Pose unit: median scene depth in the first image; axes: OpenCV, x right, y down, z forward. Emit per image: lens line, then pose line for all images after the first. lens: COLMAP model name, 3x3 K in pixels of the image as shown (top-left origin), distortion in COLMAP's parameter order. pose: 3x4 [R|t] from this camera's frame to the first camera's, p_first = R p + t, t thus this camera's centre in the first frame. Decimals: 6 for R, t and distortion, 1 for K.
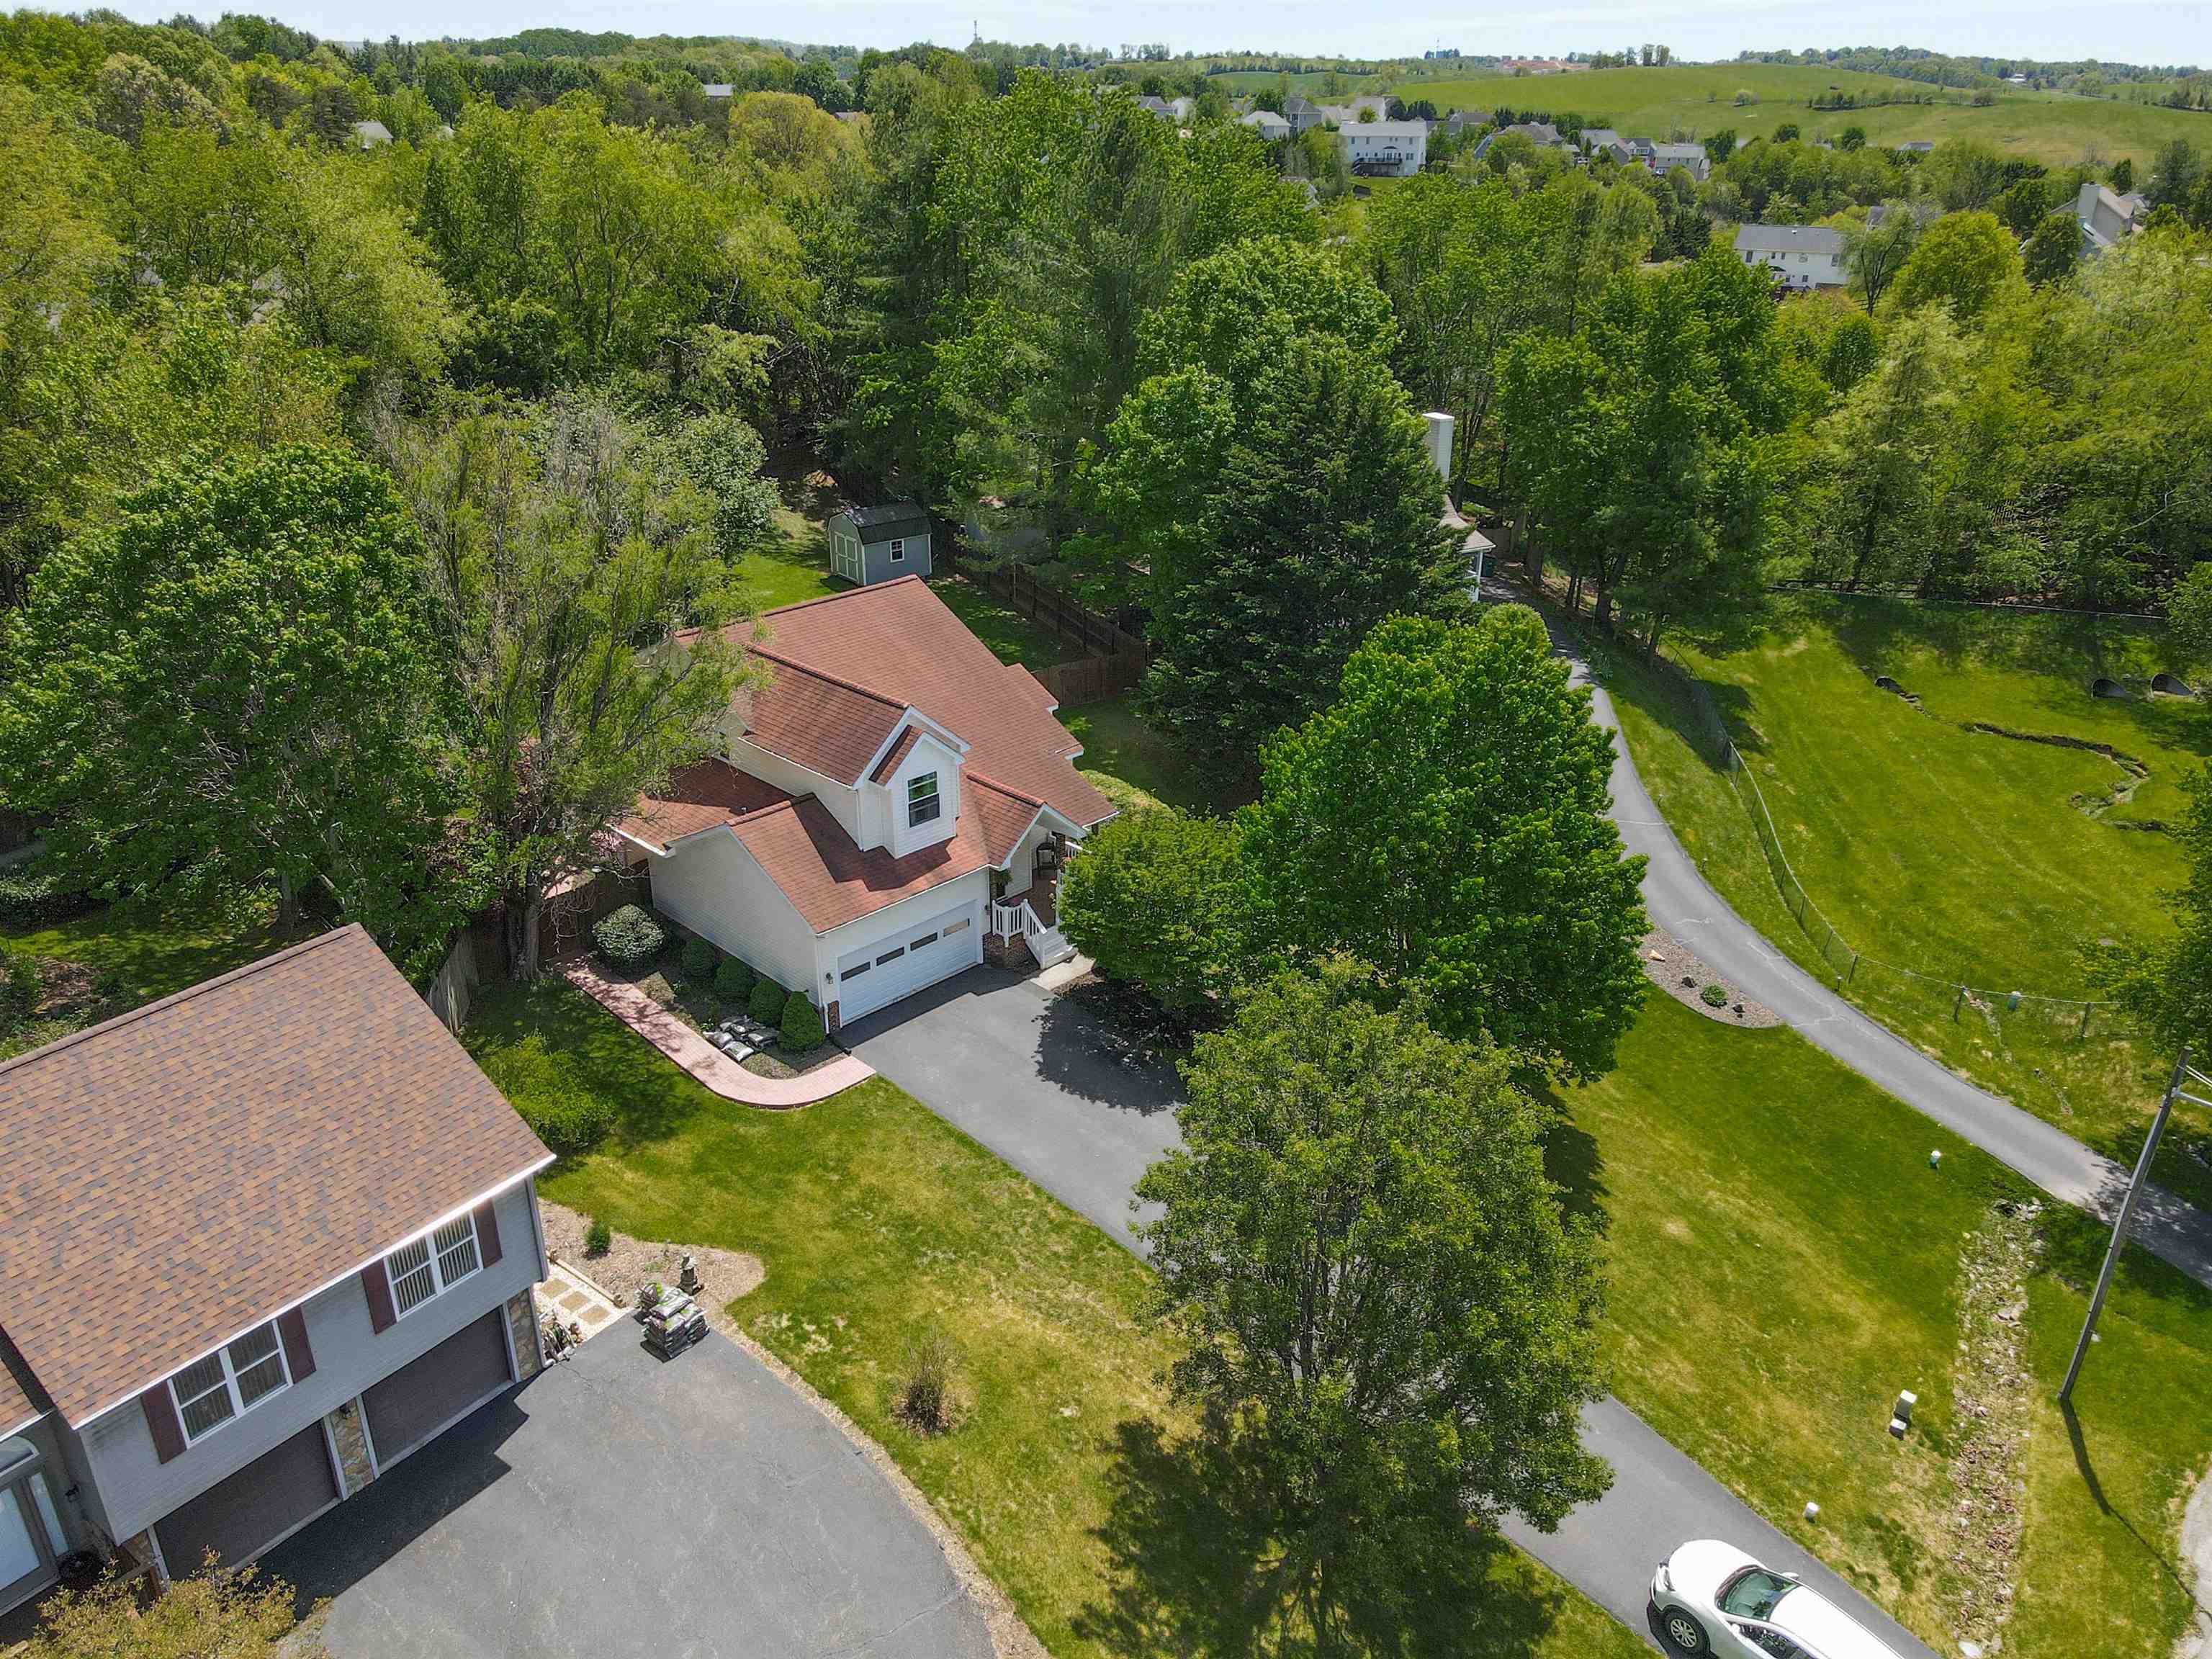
lens RADIAL K [[1616.5, 0, 1119.7], [0, 1616.5, 825.9], [0, 0, 1]] dist [0.022753, -0.004567]
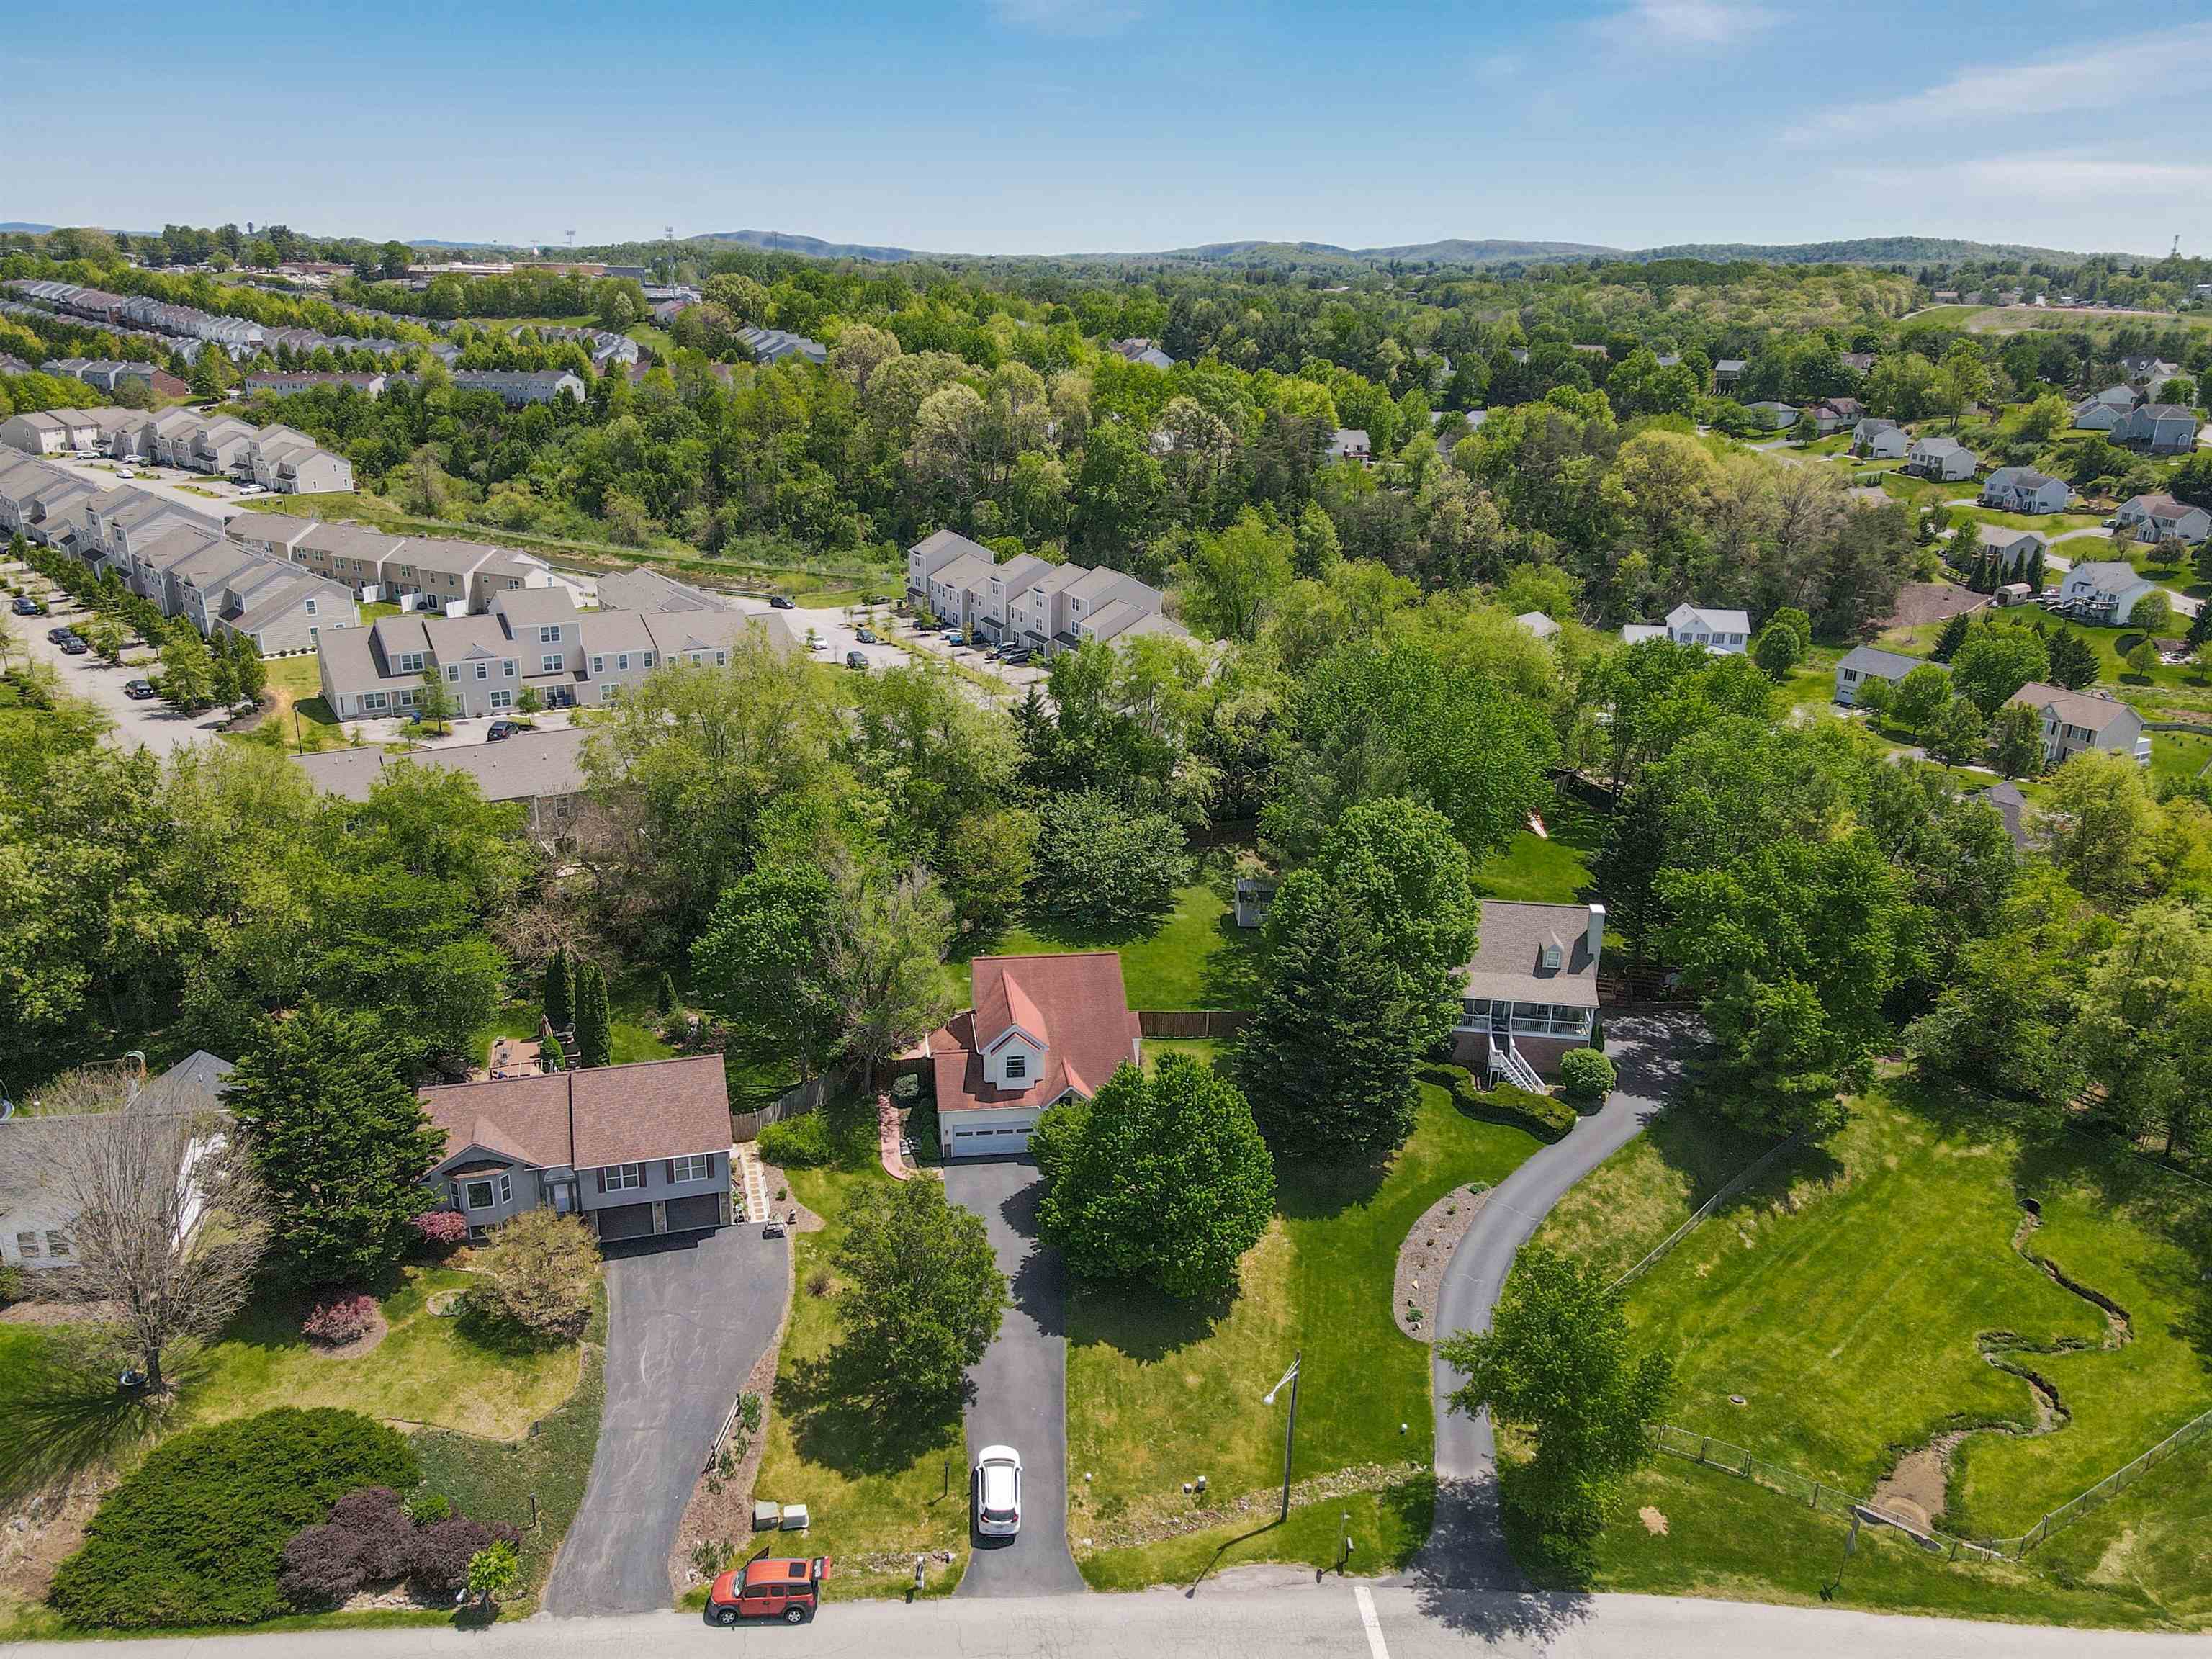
lens RADIAL K [[1618.6, 0, 1103.9], [0, 1618.6, 842.0], [0, 0, 1]] dist [0.004249, 0.036281]
pose [[0.795156, 0.210166, -0.568821, 1.131405], [-0.261975, 0.965026, -0.009661, -0.314684], [0.546897, 0.156699, 0.822405, -0.742549]]
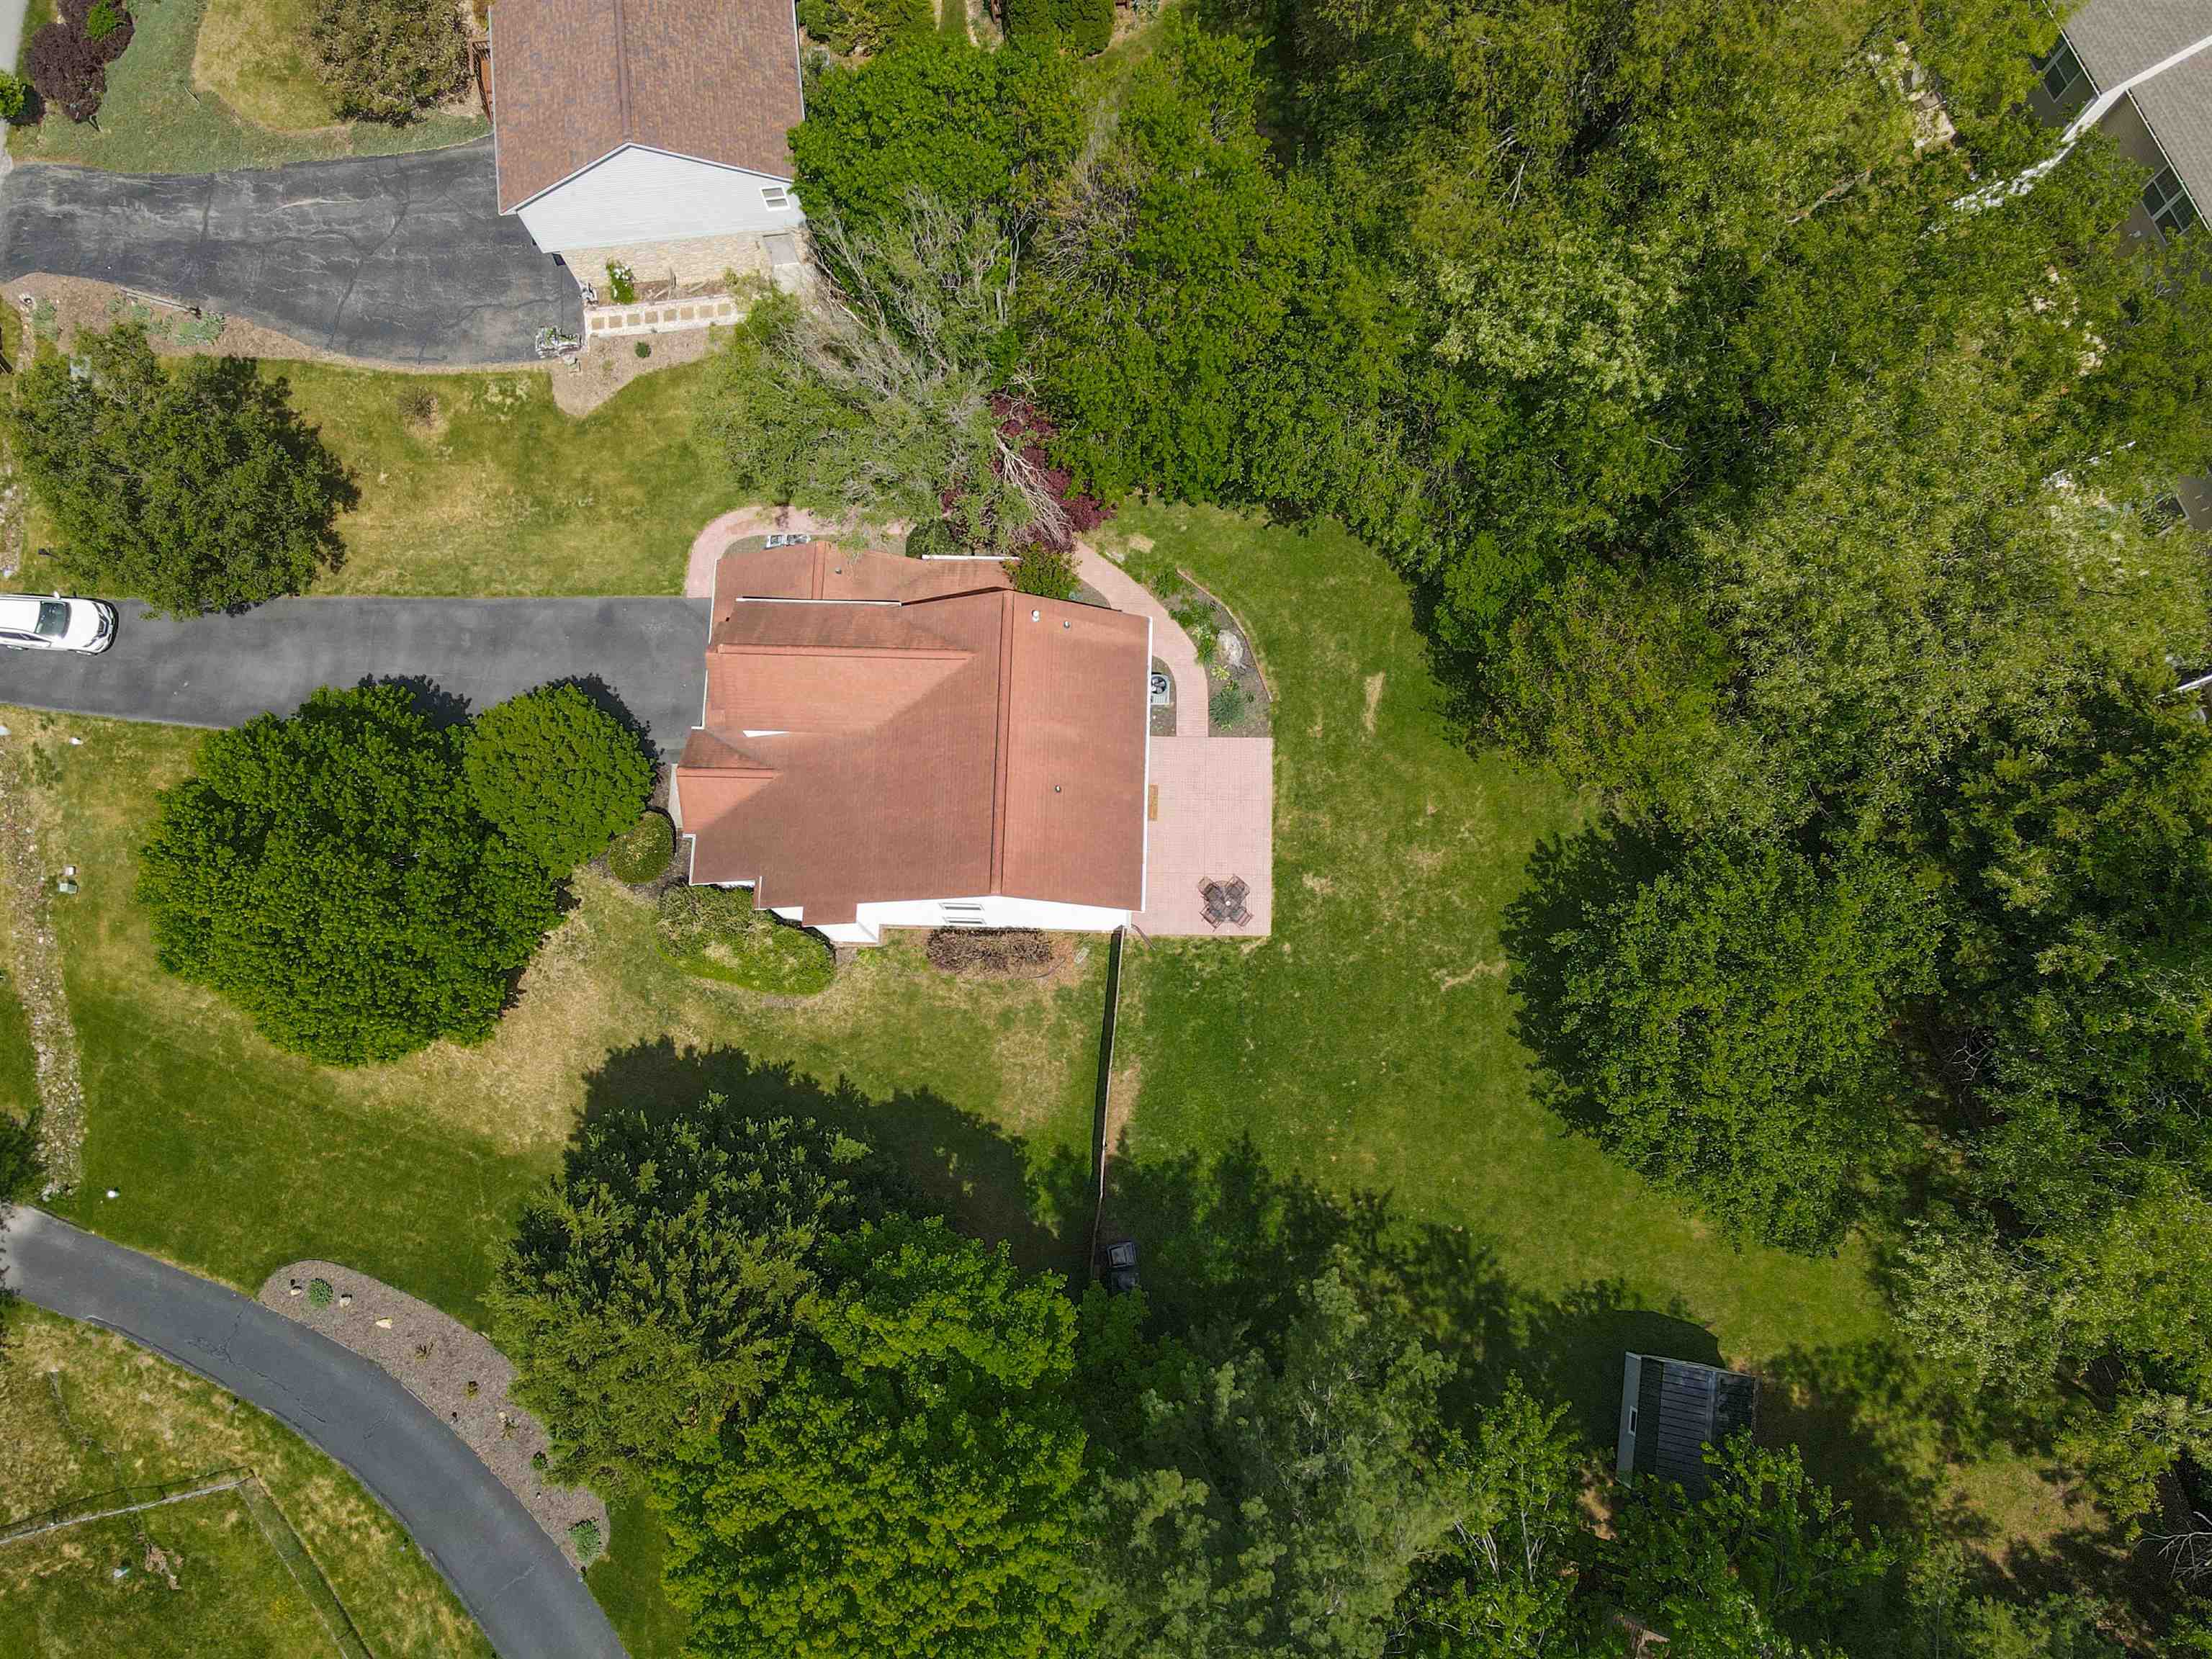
lens RADIAL K [[1618.6, 0, 1103.9], [0, 1618.6, 842.0], [0, 0, 1]] dist [0.004249, 0.036281]
pose [[-0.736591, 0.664172, -0.127707, -0.090185], [-0.255335, -0.098232, 0.961849, -1.216183], [0.626289, 0.741098, 0.241943, 0.990106]]
